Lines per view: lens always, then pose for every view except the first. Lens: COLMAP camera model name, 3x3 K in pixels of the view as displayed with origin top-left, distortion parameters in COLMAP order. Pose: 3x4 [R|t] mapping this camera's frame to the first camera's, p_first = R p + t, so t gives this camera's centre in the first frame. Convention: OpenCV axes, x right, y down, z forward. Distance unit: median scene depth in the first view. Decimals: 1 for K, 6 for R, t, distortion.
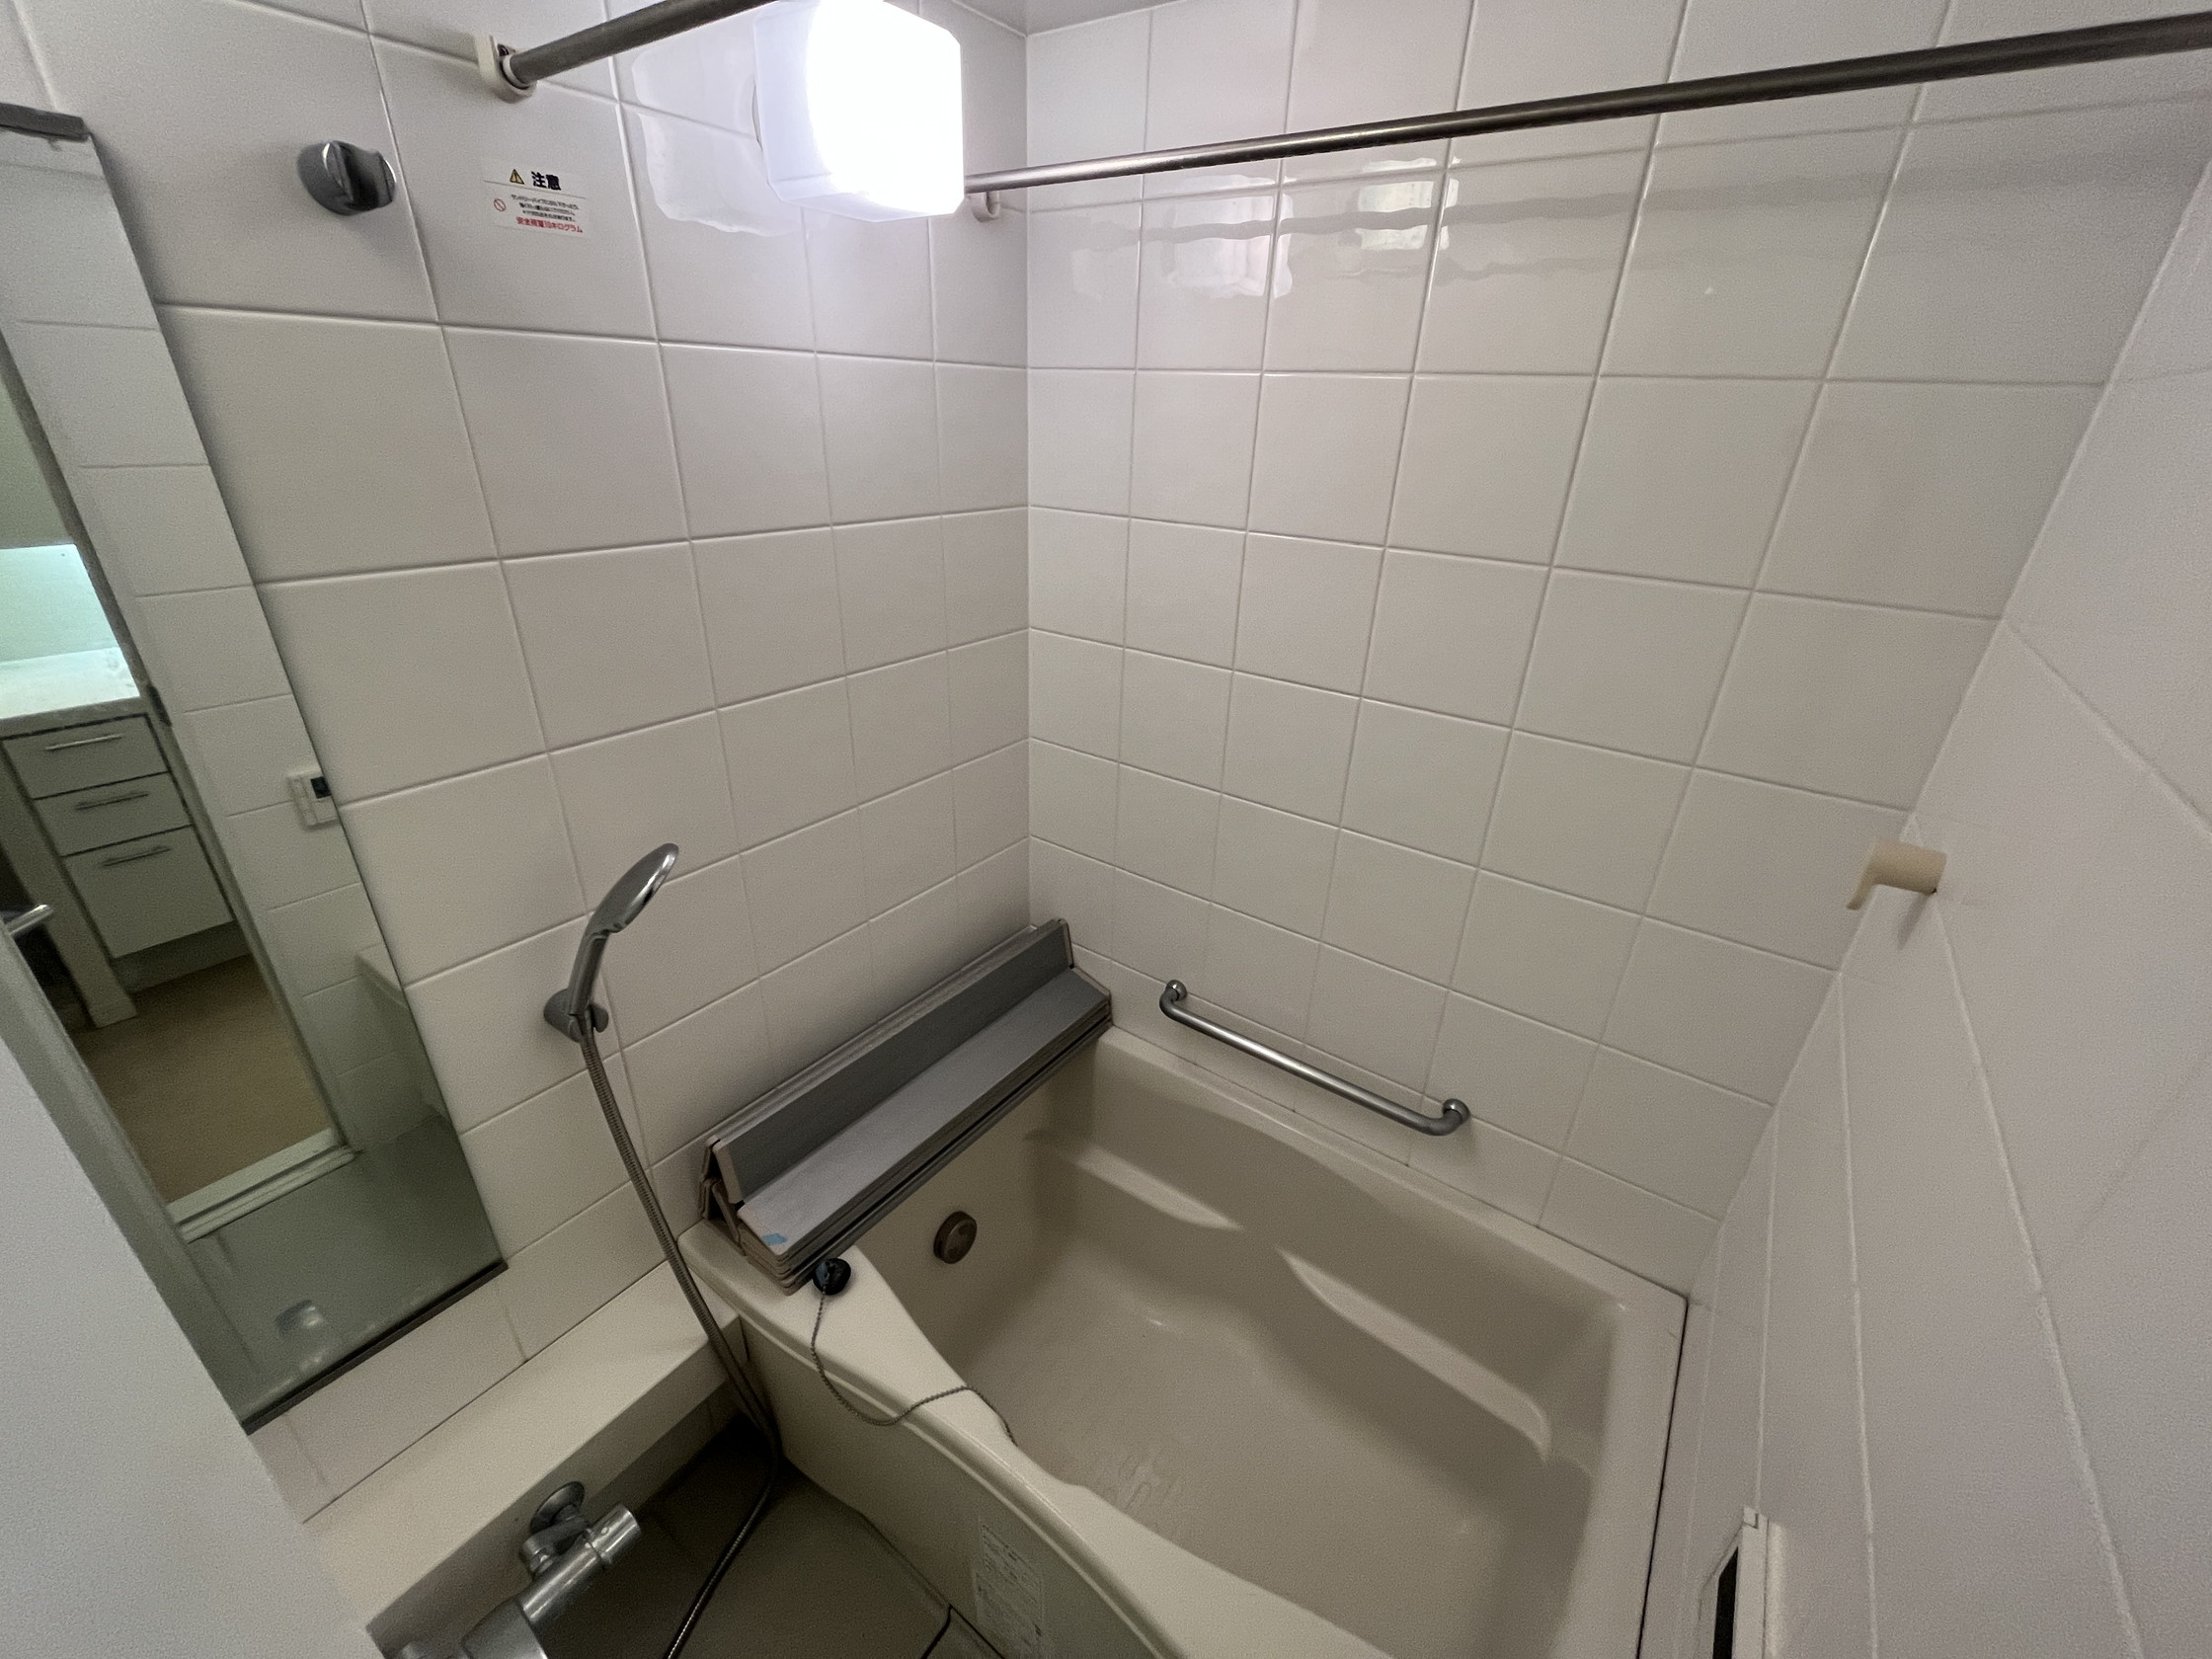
lens RADIAL K [[896.1, 0, 1103.5], [0, 896.1, 833.4], [0, 0, 1]] dist [-0.001199, -0.001095]
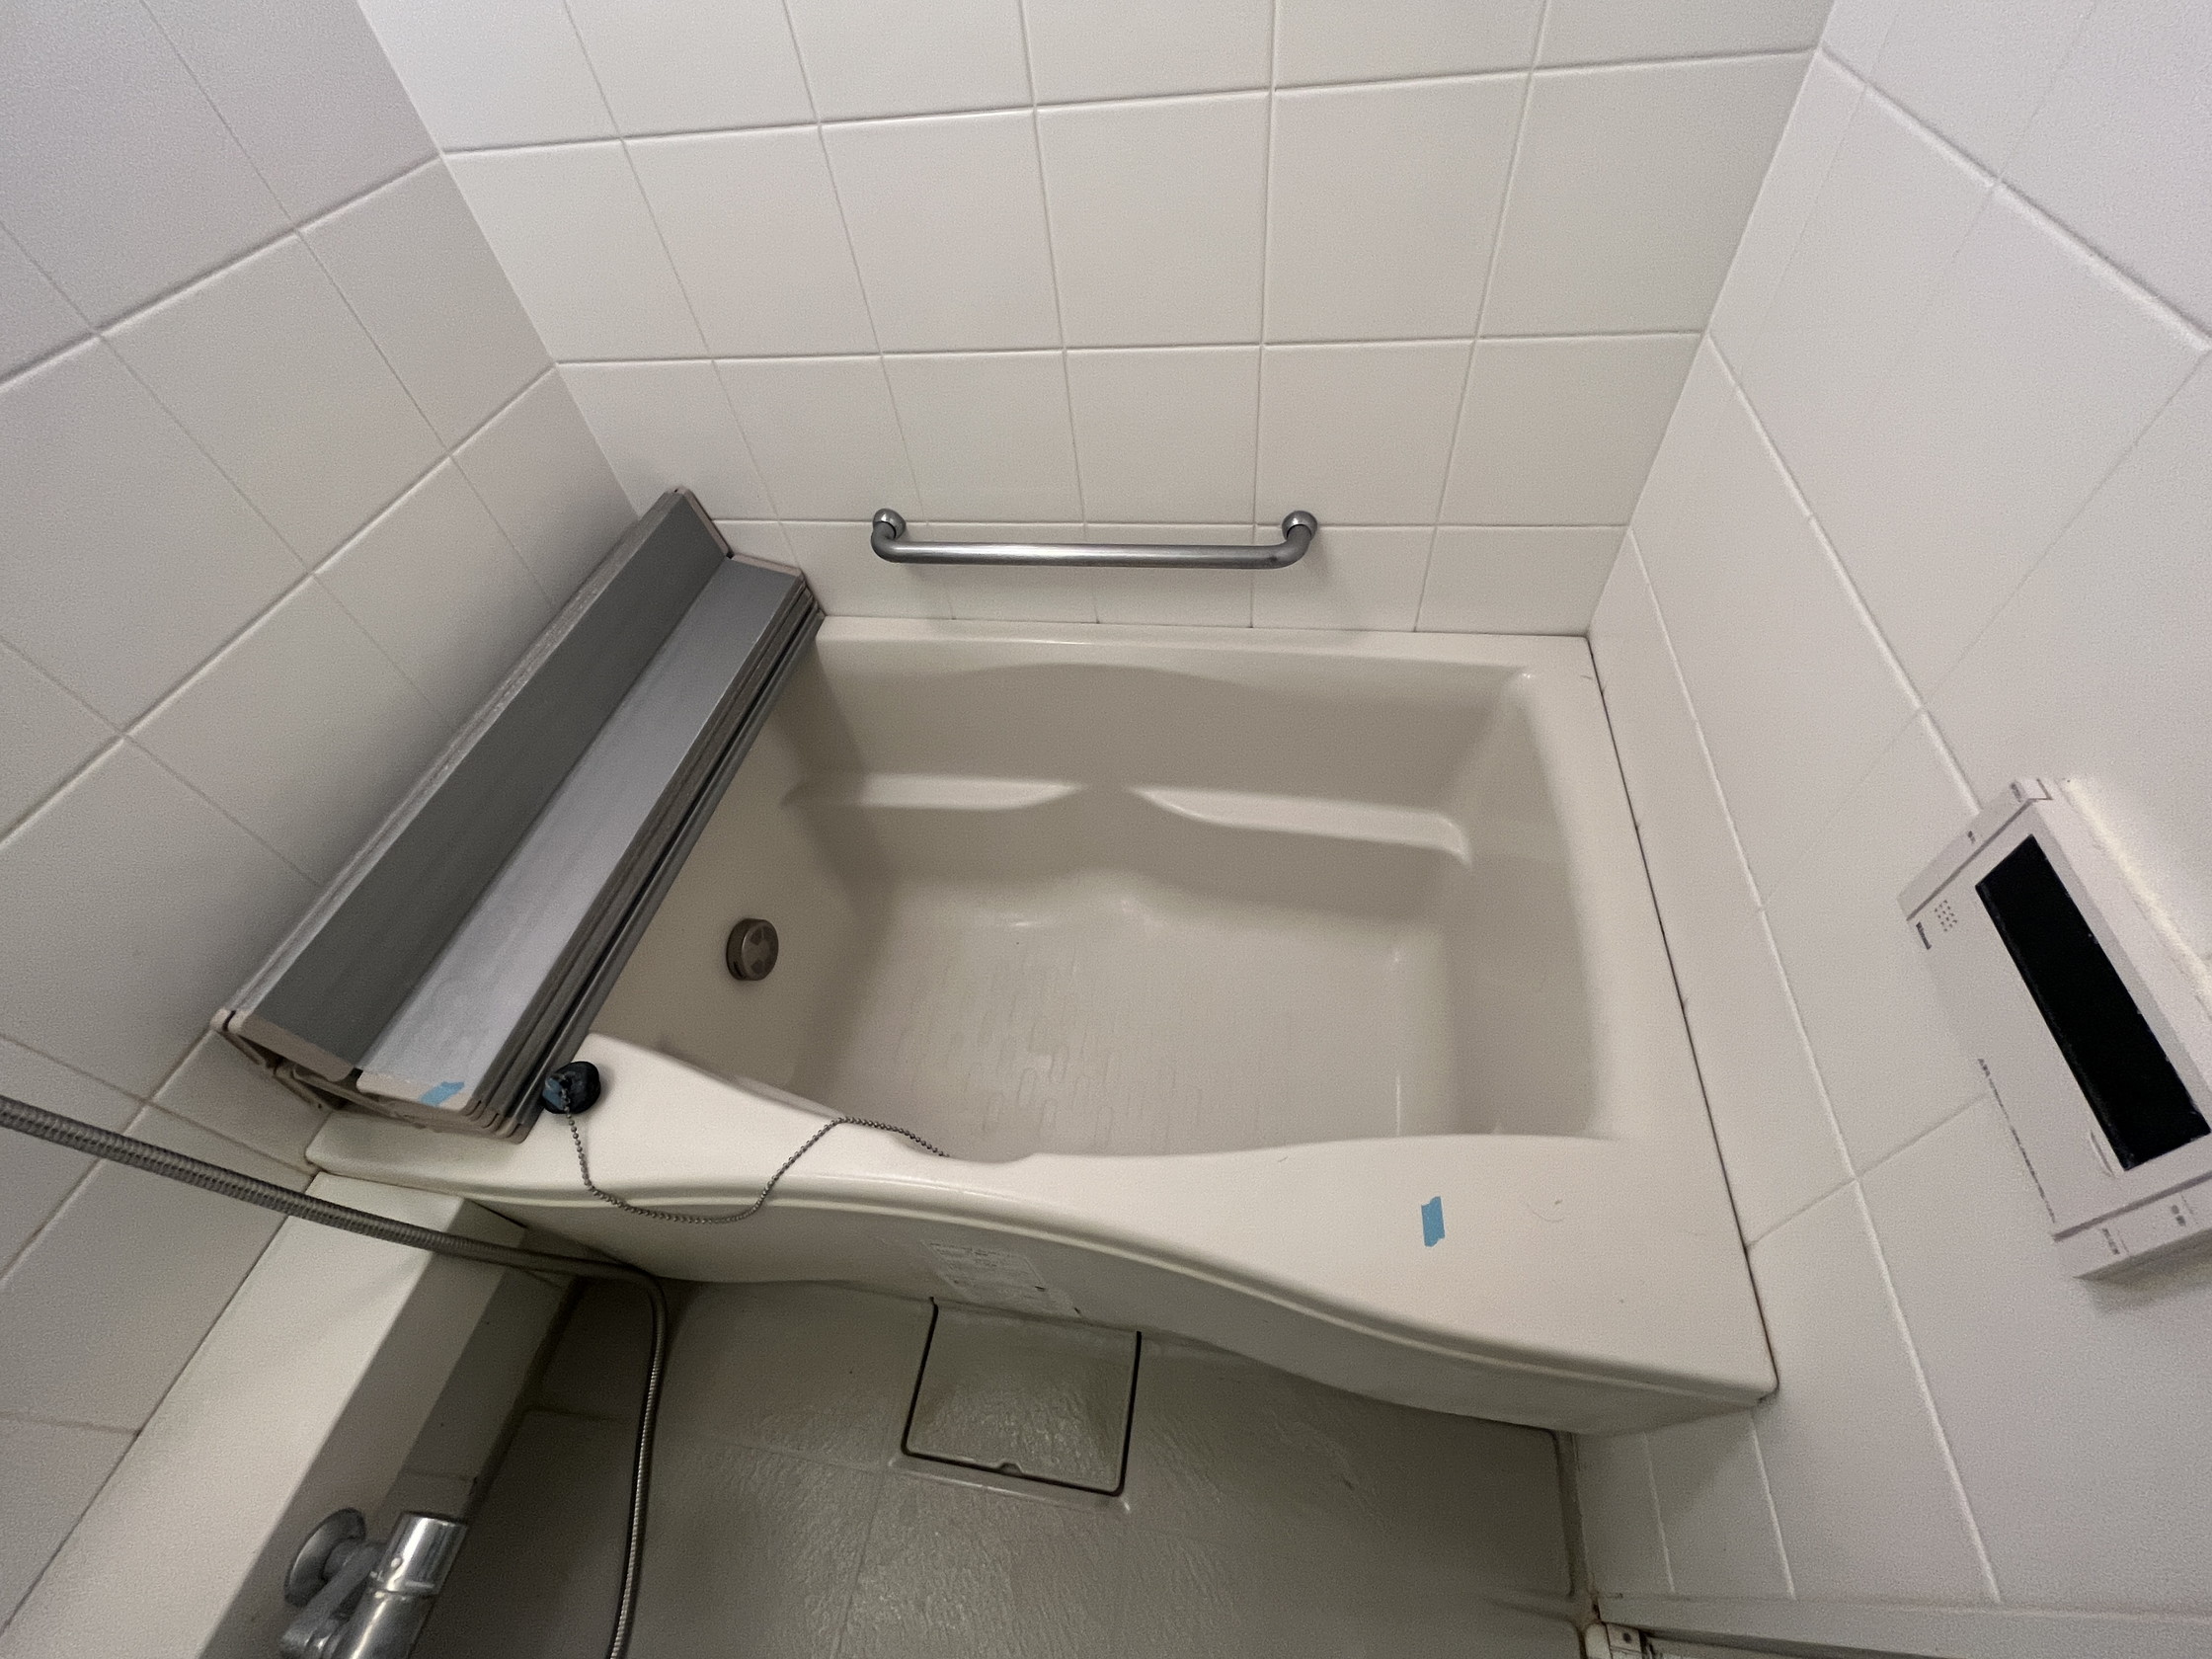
lens RADIAL K [[896.1, 0, 1102.7], [0, 896.1, 830.2], [0, 0, 1]] dist [-0.001199, -0.001095]
pose [[0.888244, -0.417440, 0.191743, -0.002916], [0.302899, 0.846036, 0.438721, 0.151666], [-0.345361, -0.331613, 0.877929, 0.327336]]
